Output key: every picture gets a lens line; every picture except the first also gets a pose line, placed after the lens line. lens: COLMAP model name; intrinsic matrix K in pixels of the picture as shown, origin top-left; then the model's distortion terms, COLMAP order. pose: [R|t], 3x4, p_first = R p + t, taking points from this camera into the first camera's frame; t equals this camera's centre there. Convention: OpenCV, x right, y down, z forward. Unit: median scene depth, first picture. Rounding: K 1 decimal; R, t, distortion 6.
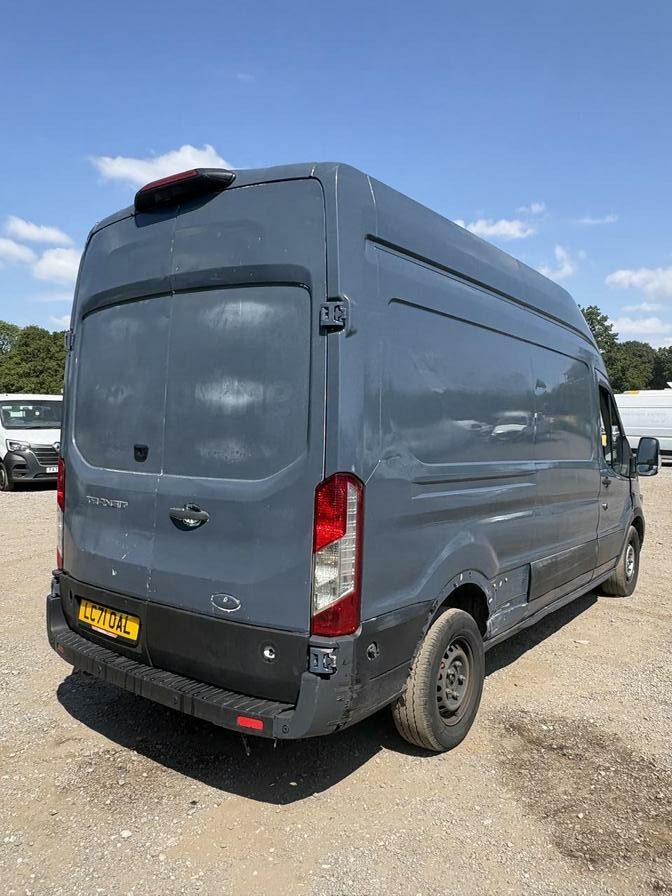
lens RADIAL K [[691.4, 0, 329.9], [0, 691.4, 444.5], [0, 0, 1]] dist [-0.005673, 0.003070]
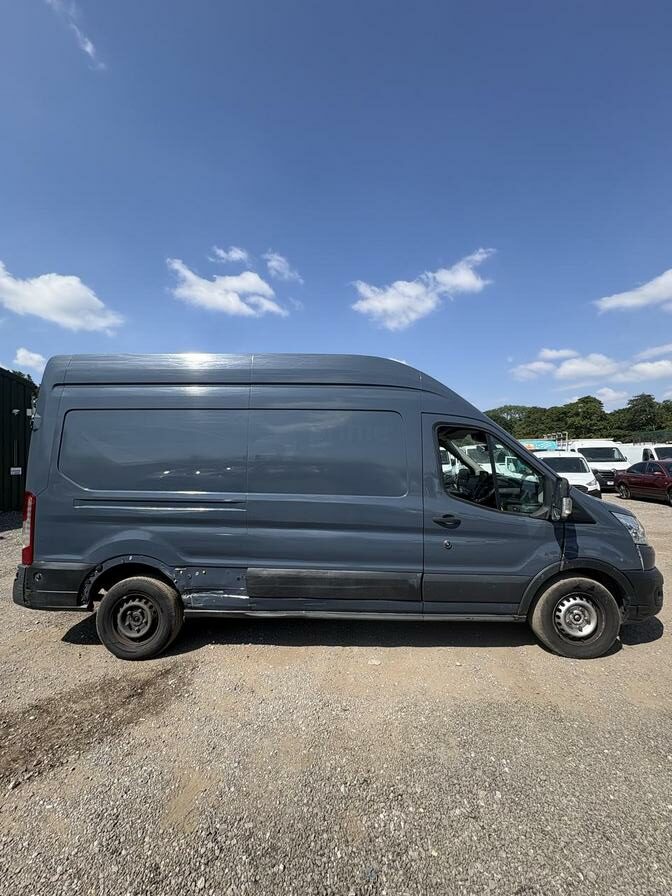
lens RADIAL K [[355.4, 0, 339.0], [0, 355.4, 448.1], [0, 0, 1]] dist [-0.001887, -0.000701]
pose [[0.557511, -0.048569, -0.828747, 1.182842], [-0.003913, 0.998122, -0.061127, -0.026197], [0.830160, 0.037322, 0.556274, 0.904089]]
